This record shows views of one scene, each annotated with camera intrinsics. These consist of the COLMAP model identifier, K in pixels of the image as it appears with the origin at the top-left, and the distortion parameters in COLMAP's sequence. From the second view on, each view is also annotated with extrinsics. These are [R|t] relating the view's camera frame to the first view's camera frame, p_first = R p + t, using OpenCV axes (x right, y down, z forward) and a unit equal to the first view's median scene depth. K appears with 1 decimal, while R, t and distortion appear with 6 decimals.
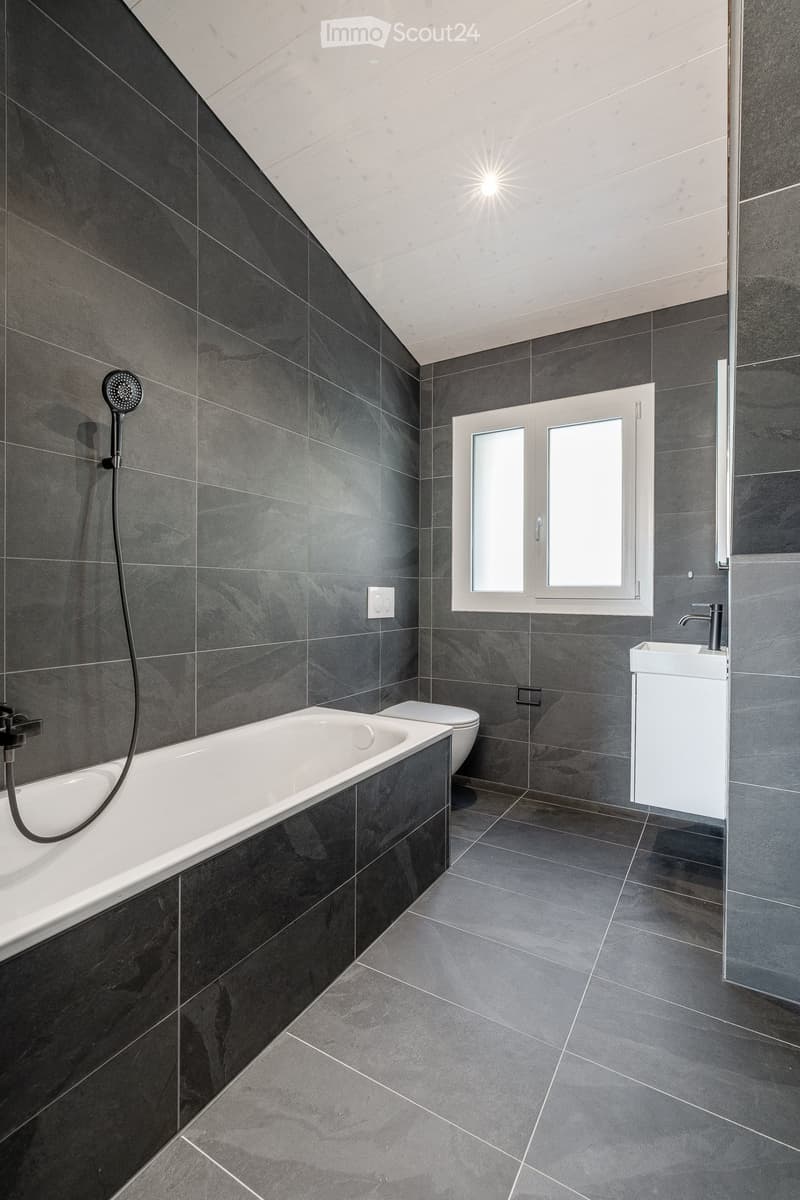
lens RADIAL K [[582.7, 0, 400.0], [0, 582.7, 600.0], [0, 0, 1]] dist [-0.002564, -0.000433]
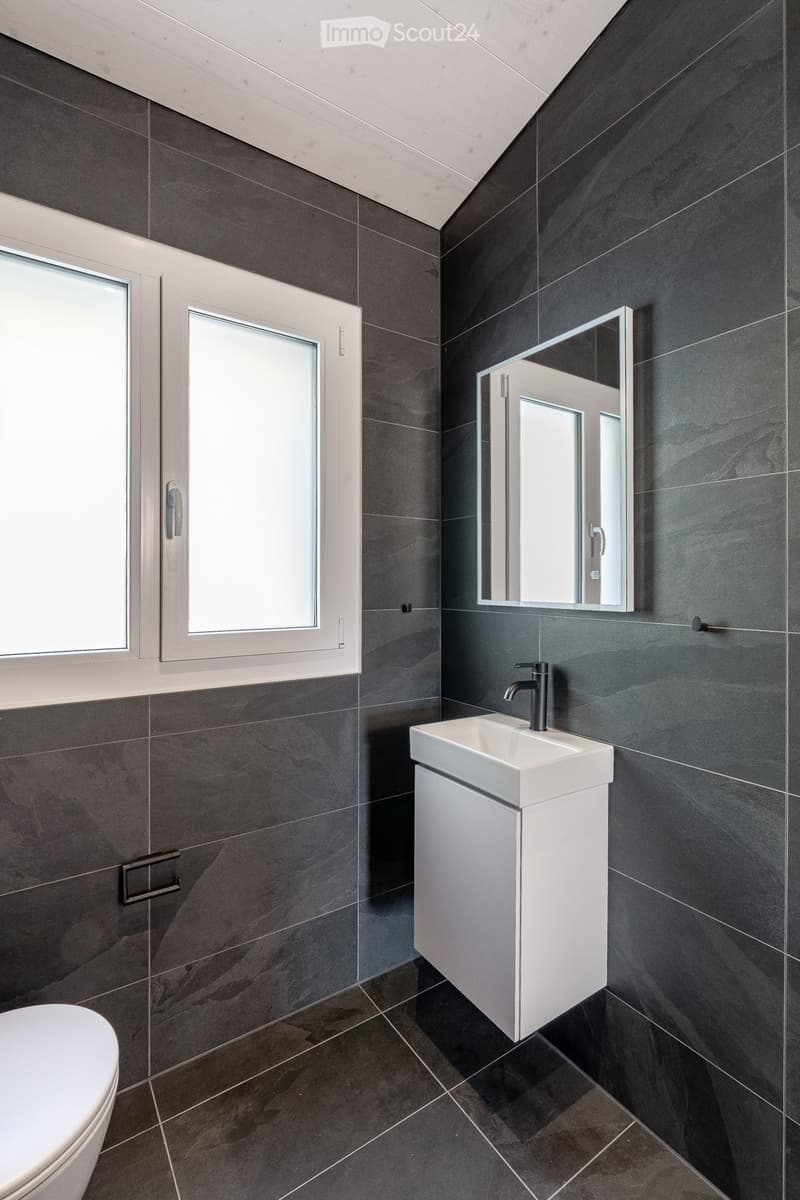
lens RADIAL K [[550.6, 0, 399.3], [0, 550.6, 579.0], [0, 0, 1]] dist [-0.011472, -0.000152]
pose [[0.421708, -0.001687, 0.906730, -0.087308], [0.003023, 0.999995, 0.000454, -0.070707], [-0.906727, 0.002549, 0.421711, 0.662784]]
